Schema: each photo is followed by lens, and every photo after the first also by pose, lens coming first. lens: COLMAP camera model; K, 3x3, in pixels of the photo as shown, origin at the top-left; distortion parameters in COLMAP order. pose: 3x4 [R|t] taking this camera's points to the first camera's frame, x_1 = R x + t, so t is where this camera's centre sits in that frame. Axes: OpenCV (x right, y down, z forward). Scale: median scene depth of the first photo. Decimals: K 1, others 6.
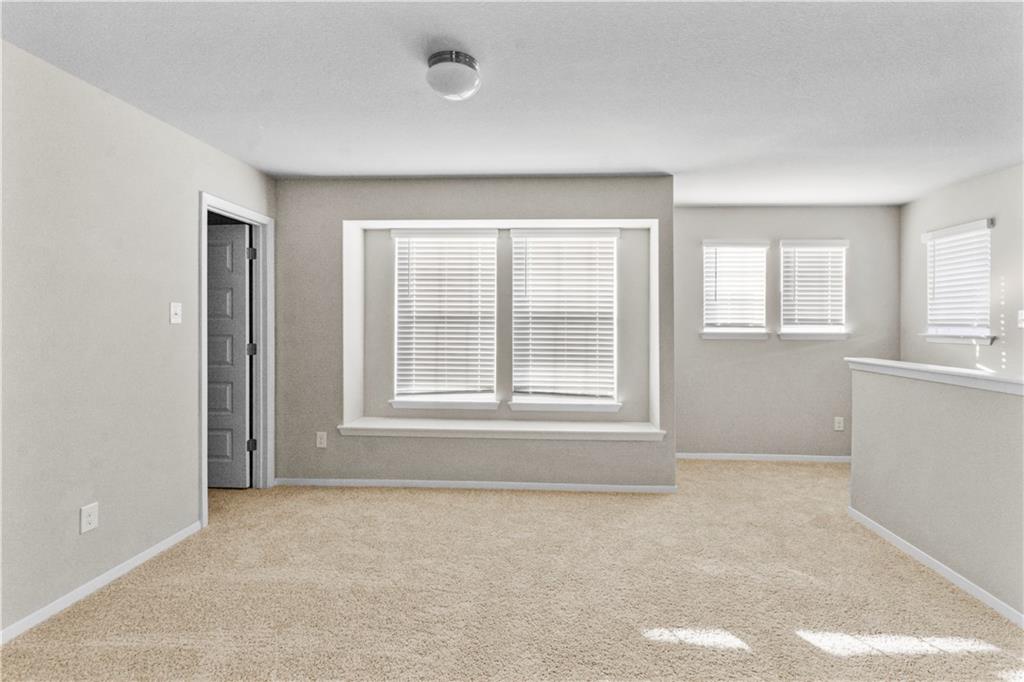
lens RADIAL K [[455.1, 0, 523.9], [0, 455.1, 325.4], [0, 0, 1]] dist [0.000812, 0.000211]
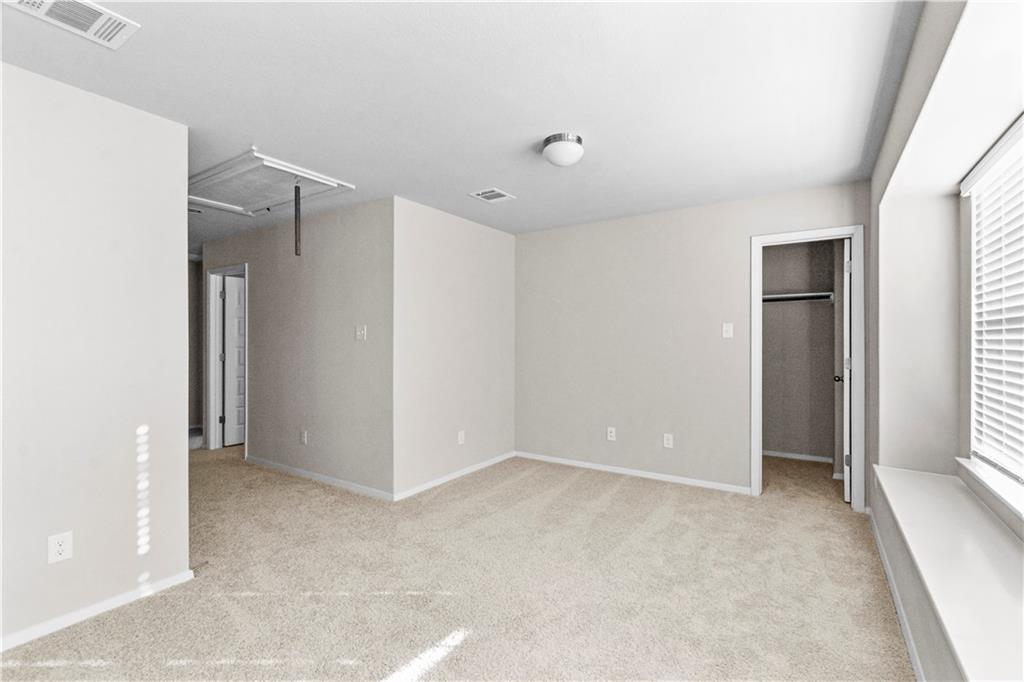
lens RADIAL K [[448.8, 0, 534.7], [0, 448.8, 338.2], [0, 0, 1]] dist [0.001946, 0.000310]
pose [[-0.491639, -0.010659, -0.870734, 0.740491], [-0.006652, 0.999942, -0.008485, 0.013086], [0.870774, 0.001621, -0.491681, 1.120395]]
